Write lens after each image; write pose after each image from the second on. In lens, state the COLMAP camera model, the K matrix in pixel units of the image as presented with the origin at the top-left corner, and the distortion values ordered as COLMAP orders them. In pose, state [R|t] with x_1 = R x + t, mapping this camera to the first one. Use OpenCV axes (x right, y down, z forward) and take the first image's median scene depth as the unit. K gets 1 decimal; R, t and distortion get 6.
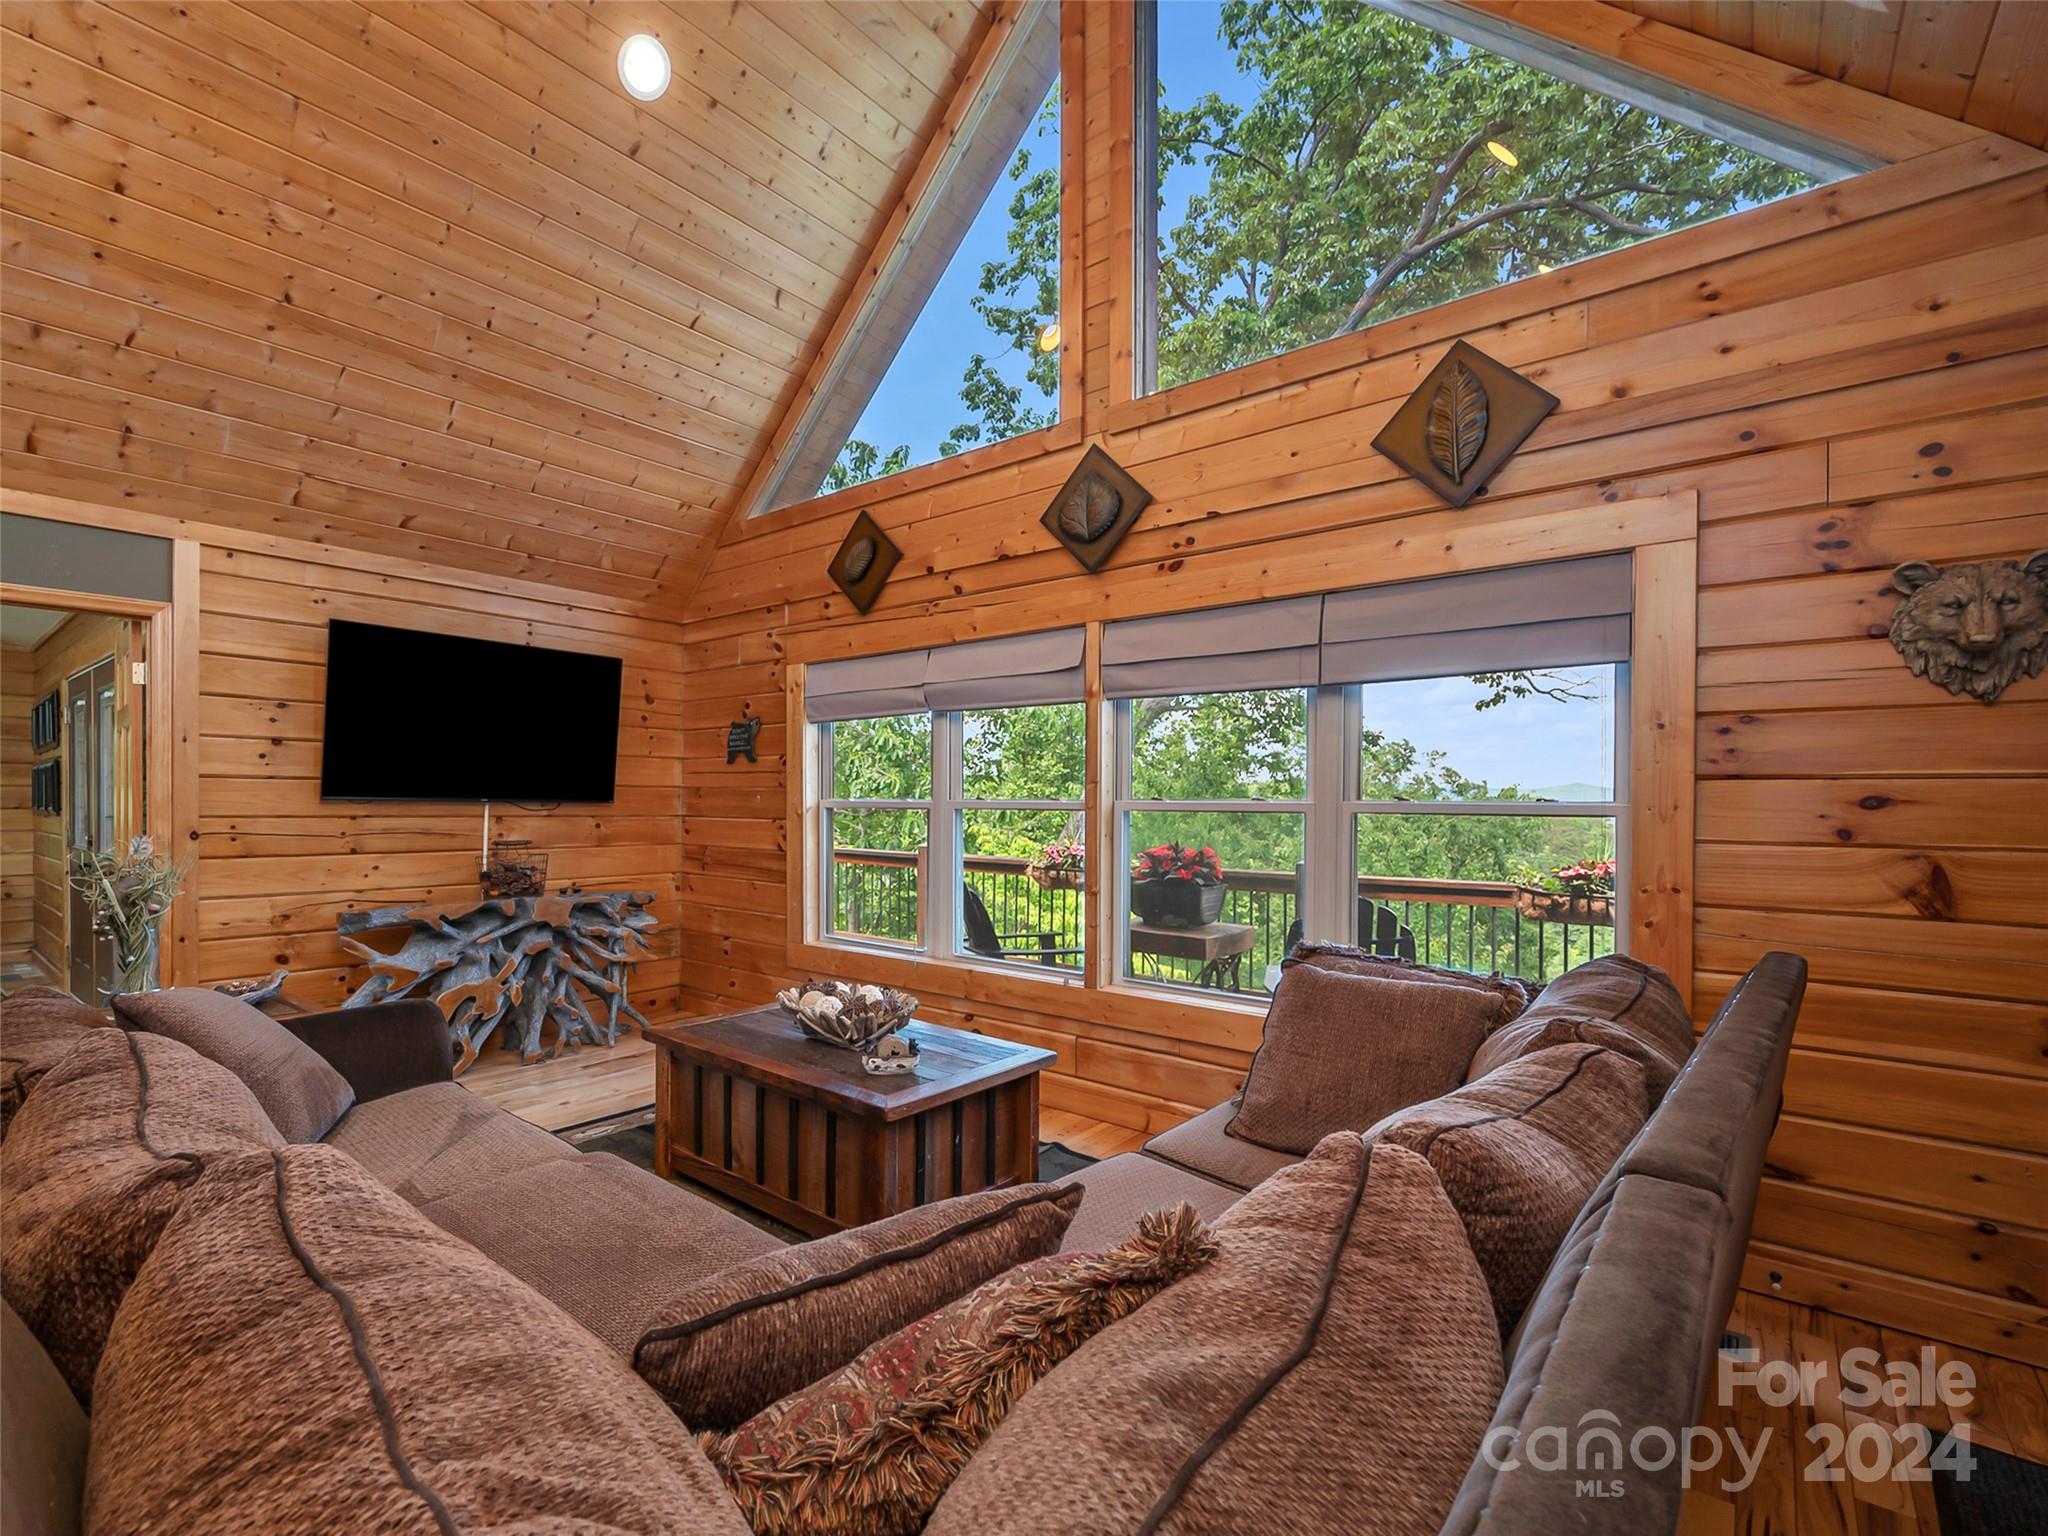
lens RADIAL K [[921.2, 0, 959.9], [0, 921.2, 803.2], [0, 0, 1]] dist [-0.000631, -0.001468]
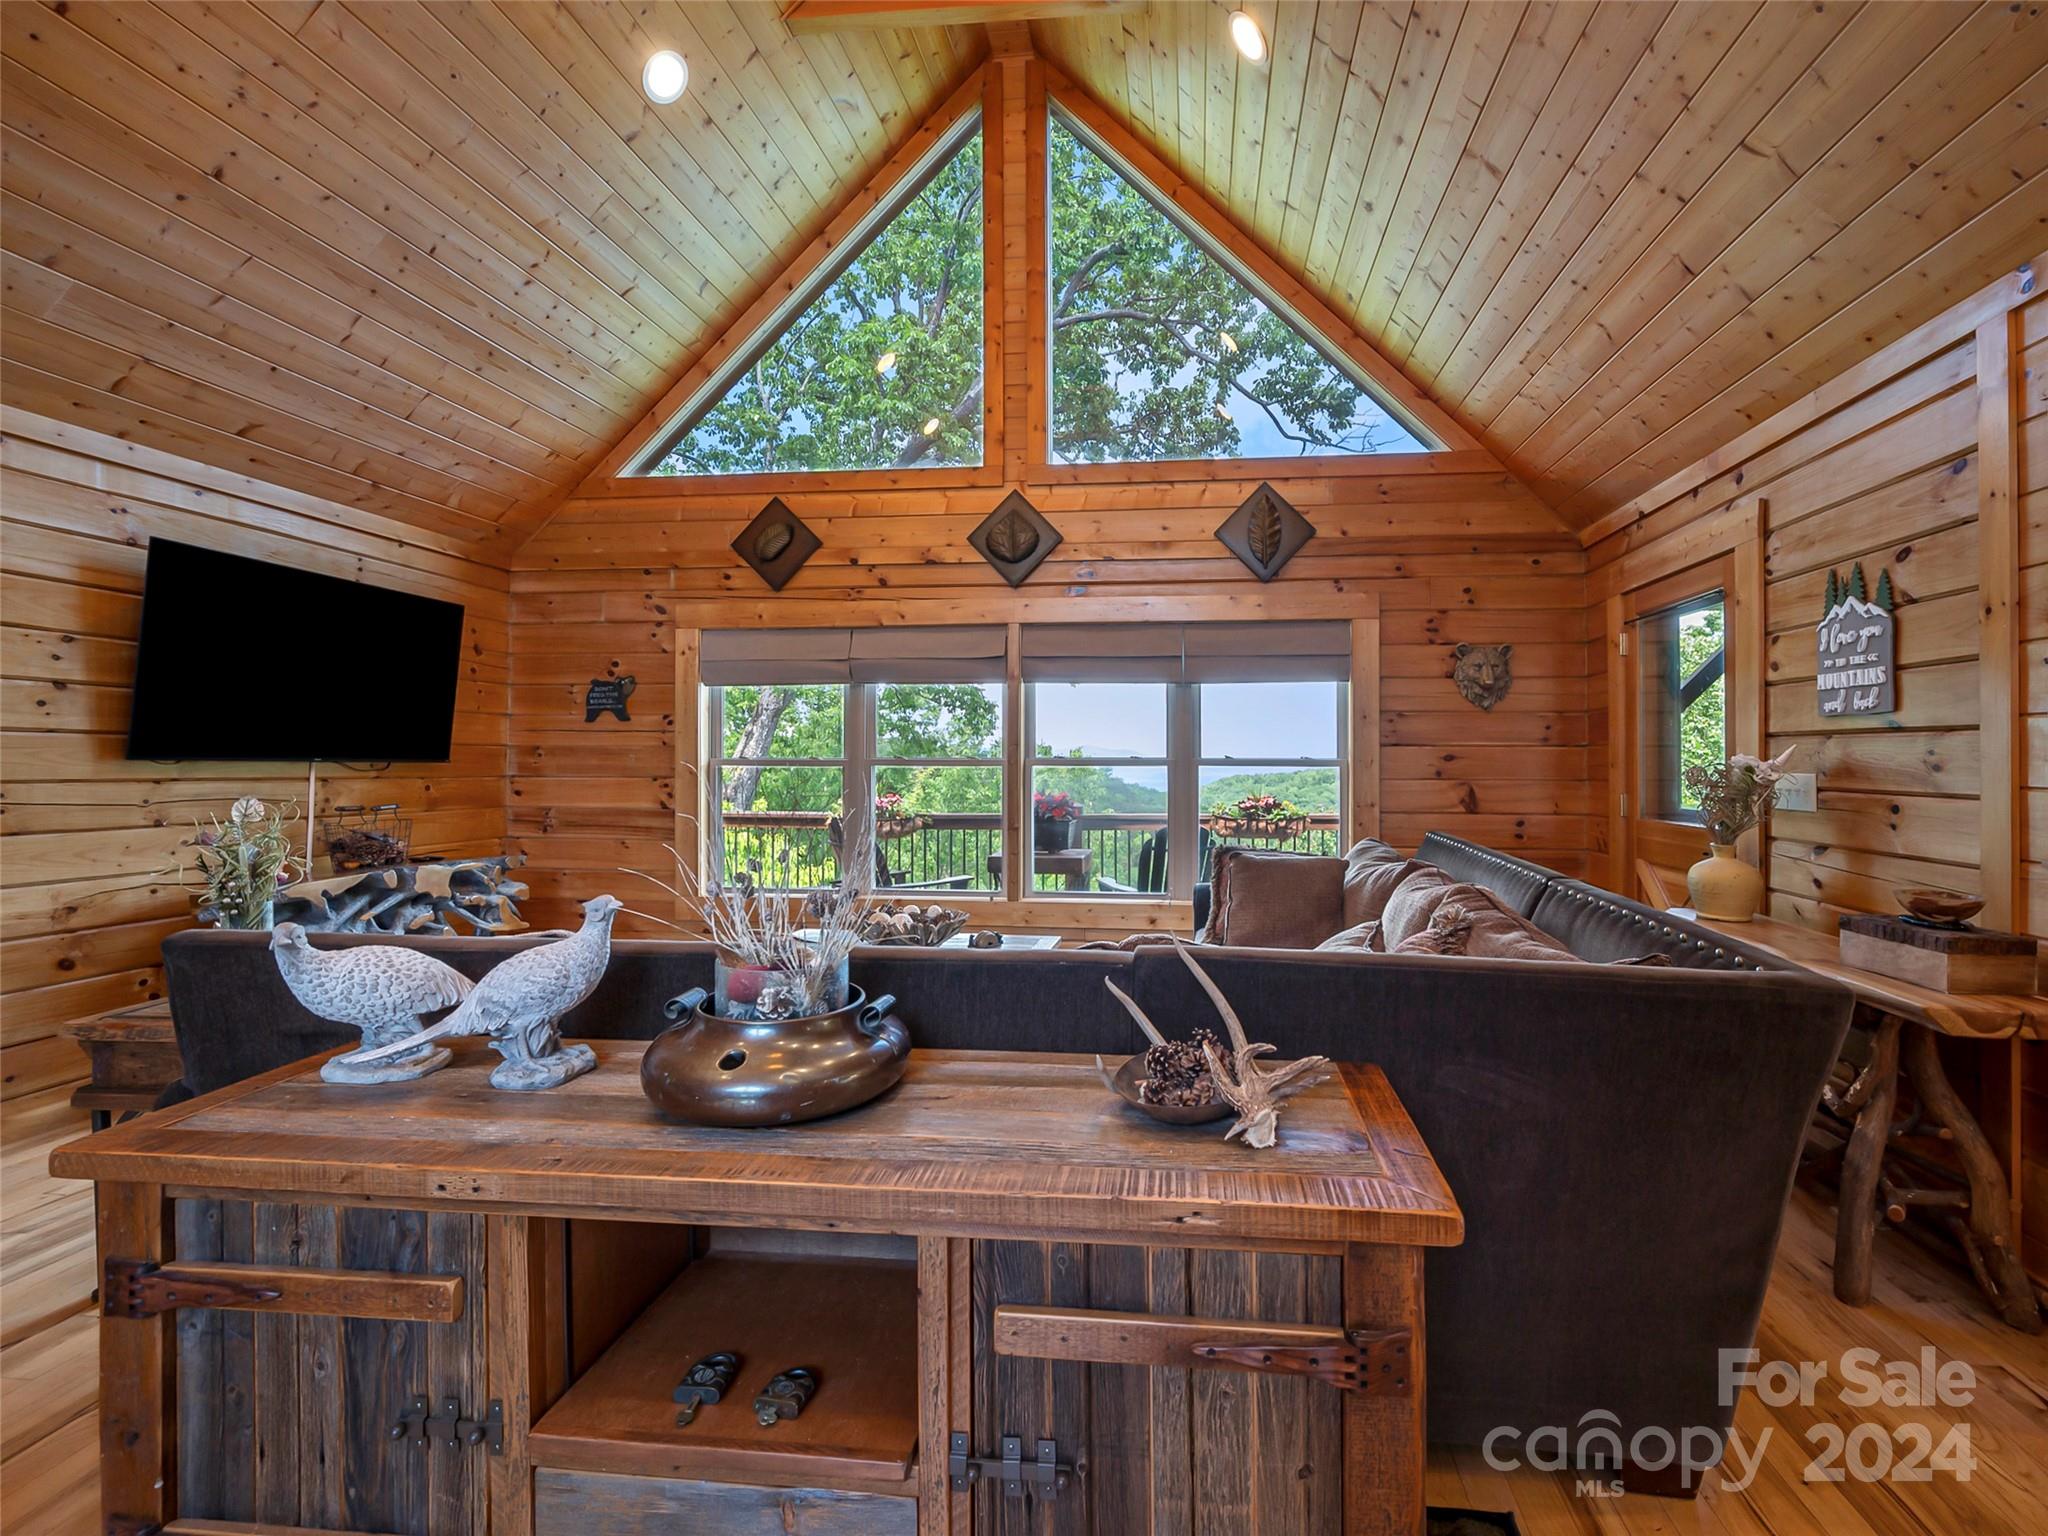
lens RADIAL K [[921.2, 0, 1089.8], [0, 921.2, 750.8], [0, 0, 1]] dist [-0.000631, -0.001468]
pose [[0.824061, 0.002810, 0.566494, -0.441564], [0.004634, 0.999921, -0.011700, 0.001930], [-0.566482, 0.012267, 0.823983, -0.127739]]
